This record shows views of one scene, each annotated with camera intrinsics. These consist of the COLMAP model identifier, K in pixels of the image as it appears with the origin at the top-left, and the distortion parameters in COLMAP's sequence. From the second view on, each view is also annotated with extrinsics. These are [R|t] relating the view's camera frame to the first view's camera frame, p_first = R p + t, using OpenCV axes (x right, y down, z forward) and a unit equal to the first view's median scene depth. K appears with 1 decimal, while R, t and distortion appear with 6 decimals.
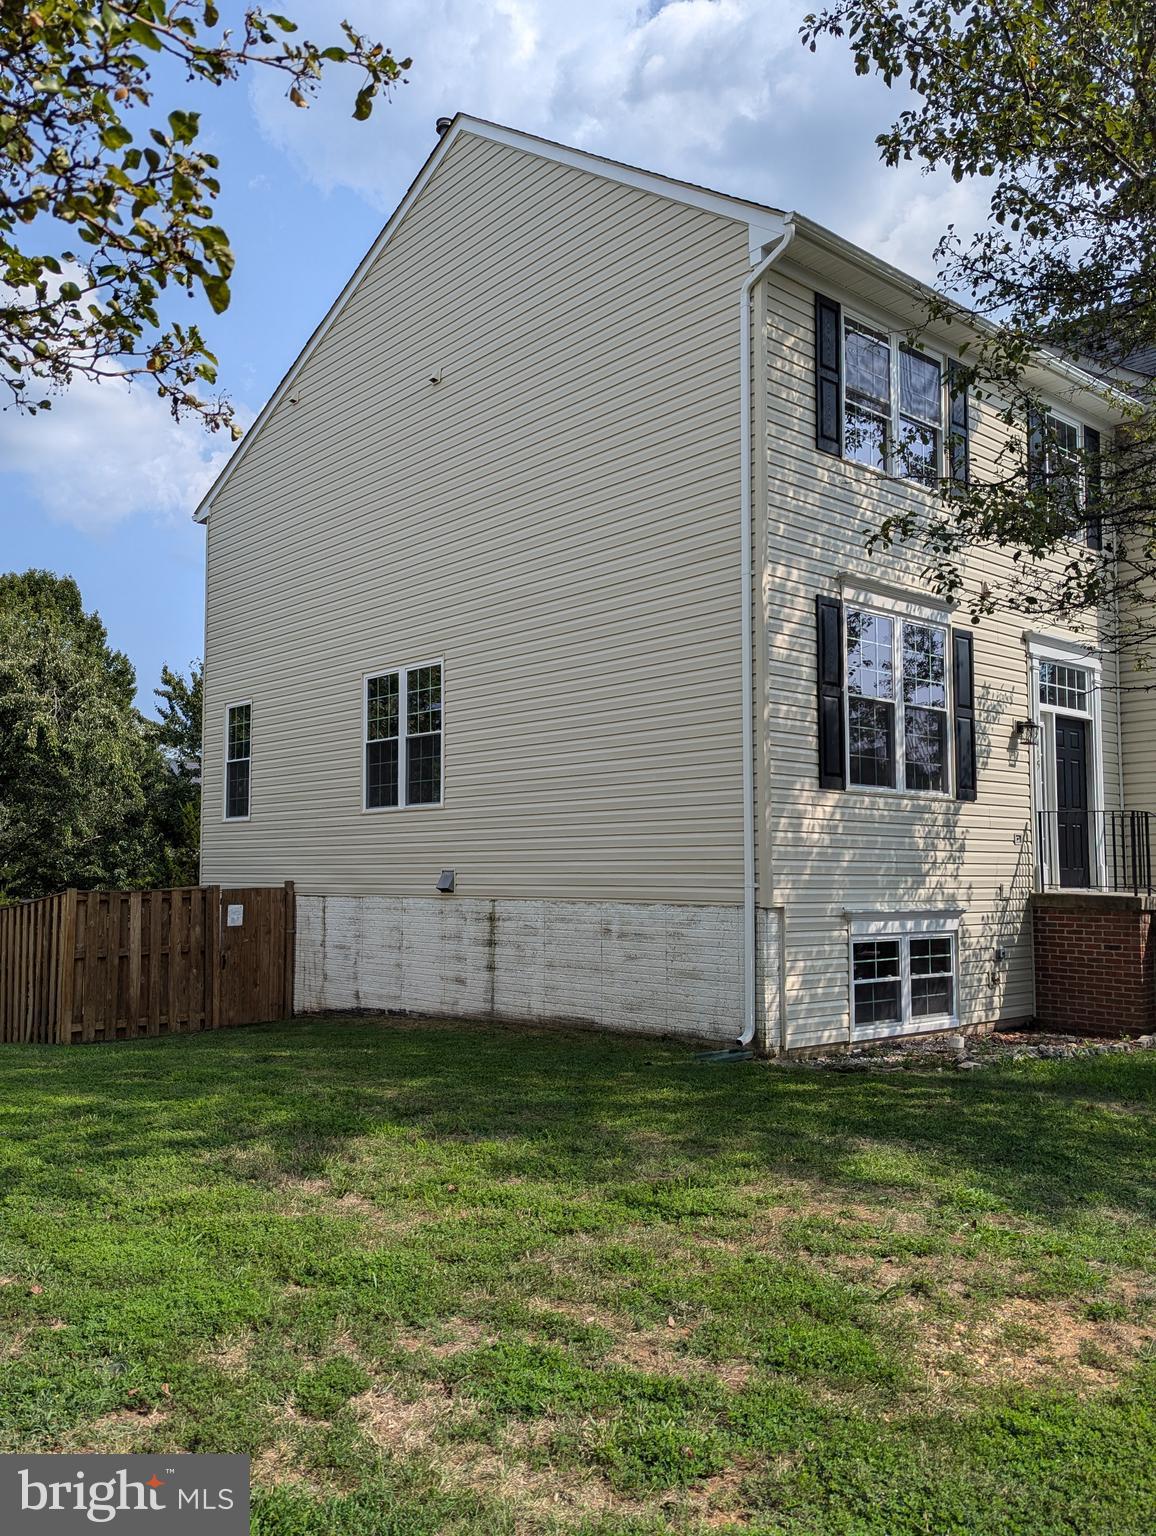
lens RADIAL K [[1205.0, 0, 578.0], [0, 1205.0, 768.0], [0, 0, 1]] dist [0.003288, -0.001032]
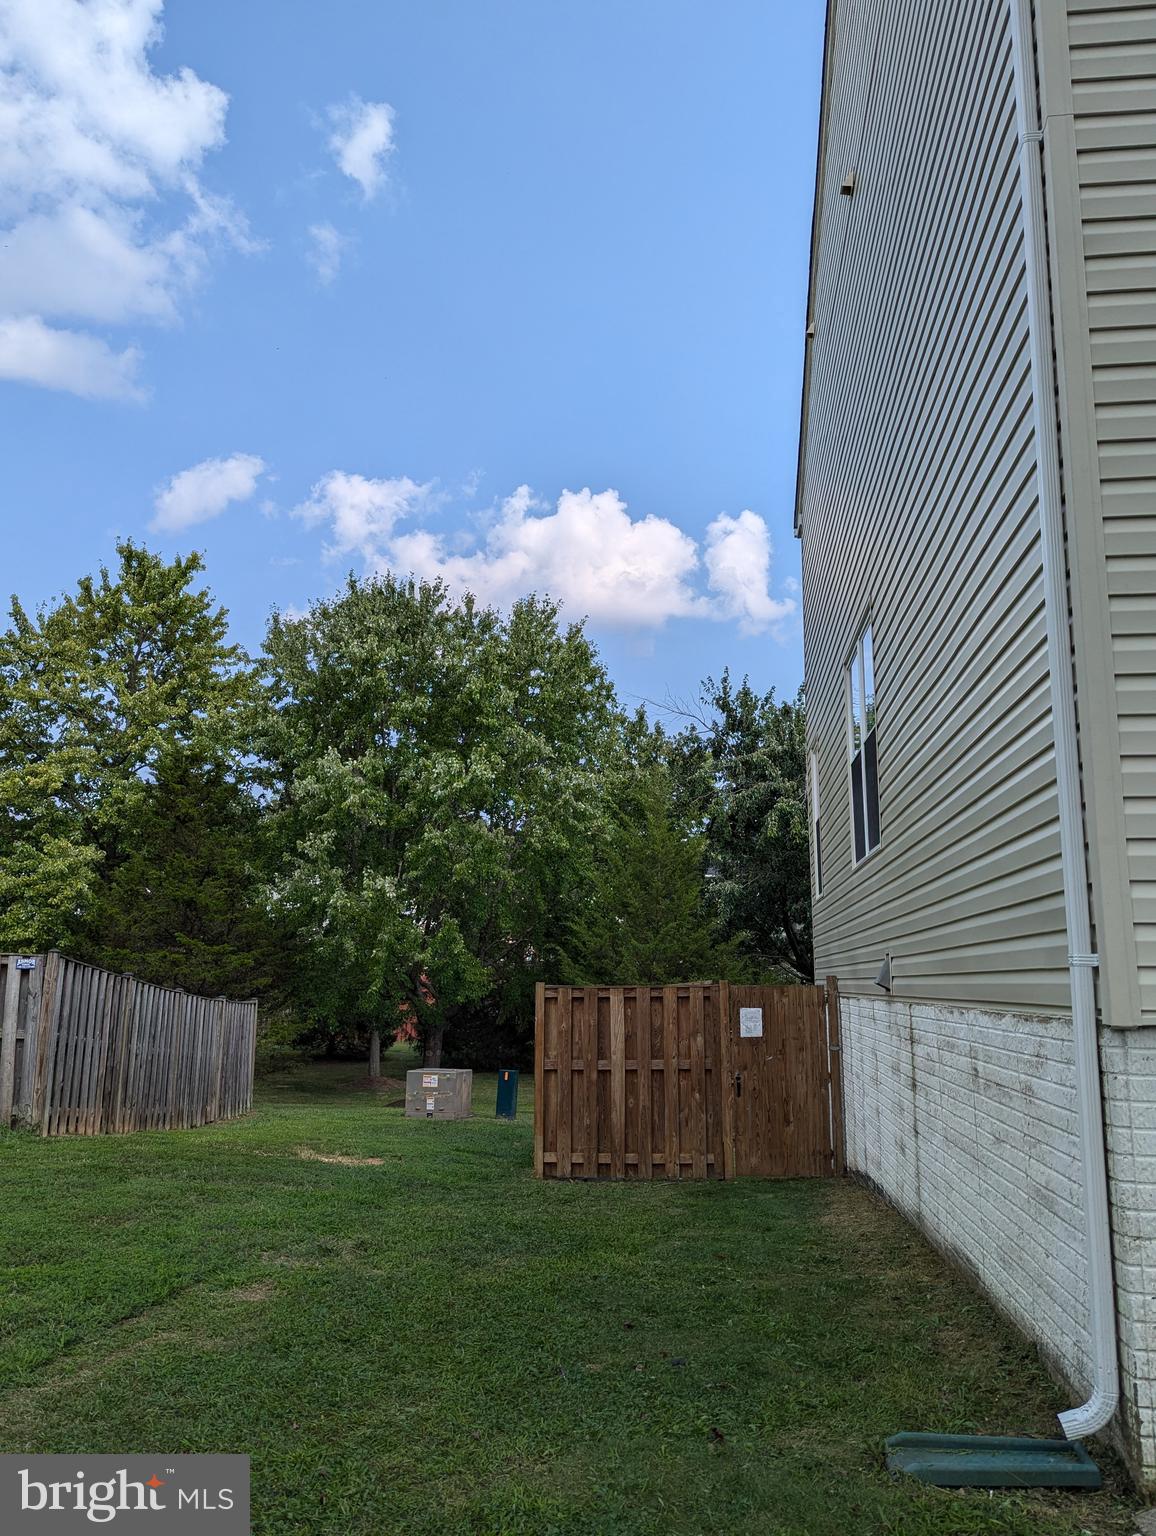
lens RADIAL K [[1205.0, 0, 578.0], [0, 1205.0, 768.0], [0, 0, 1]] dist [0.003288, -0.001032]
pose [[0.669647, -0.125583, -0.731985, 0.207787], [0.058006, 0.991433, -0.117030, 0.050060], [0.740411, 0.035909, 0.671194, 0.438653]]
